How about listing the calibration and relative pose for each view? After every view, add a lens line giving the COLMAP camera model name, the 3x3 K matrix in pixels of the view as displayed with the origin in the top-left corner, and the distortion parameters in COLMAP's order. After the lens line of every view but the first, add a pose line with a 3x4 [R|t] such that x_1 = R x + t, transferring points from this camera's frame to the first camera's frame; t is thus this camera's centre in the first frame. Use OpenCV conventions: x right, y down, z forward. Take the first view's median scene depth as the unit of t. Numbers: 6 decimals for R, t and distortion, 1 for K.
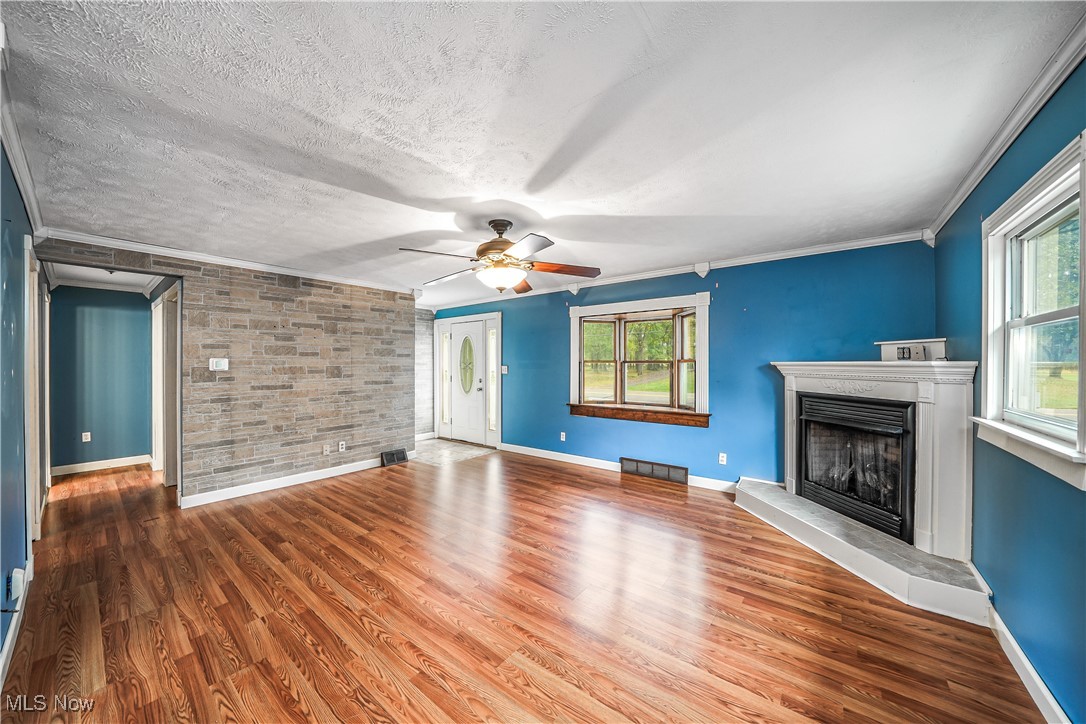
lens RADIAL K [[375.6, 0, 536.8], [0, 375.6, 364.6], [0, 0, 1]] dist [-0.021036, 0.000082]
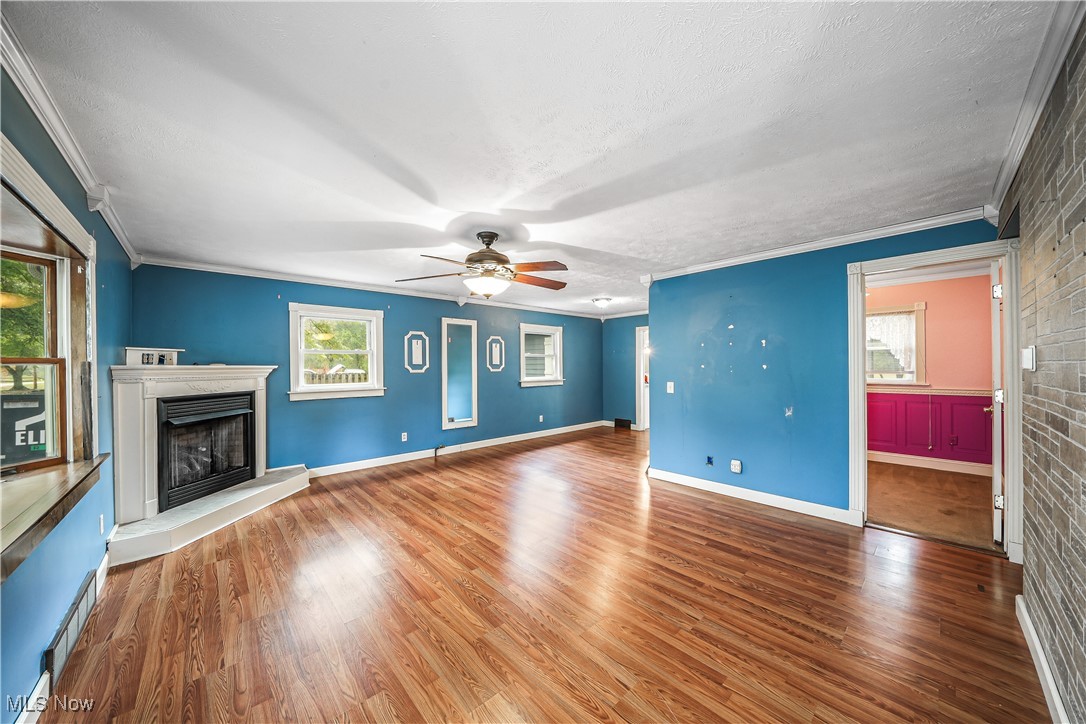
lens RADIAL K [[375.6, 0, 536.8], [0, 375.6, 364.6], [0, 0, 1]] dist [-0.021036, 0.000082]
pose [[-0.986567, 0.012034, 0.162910, -0.412611], [0.012305, 0.999924, 0.000654, 0.002207], [-0.162890, 0.002650, -0.986641, 2.057854]]
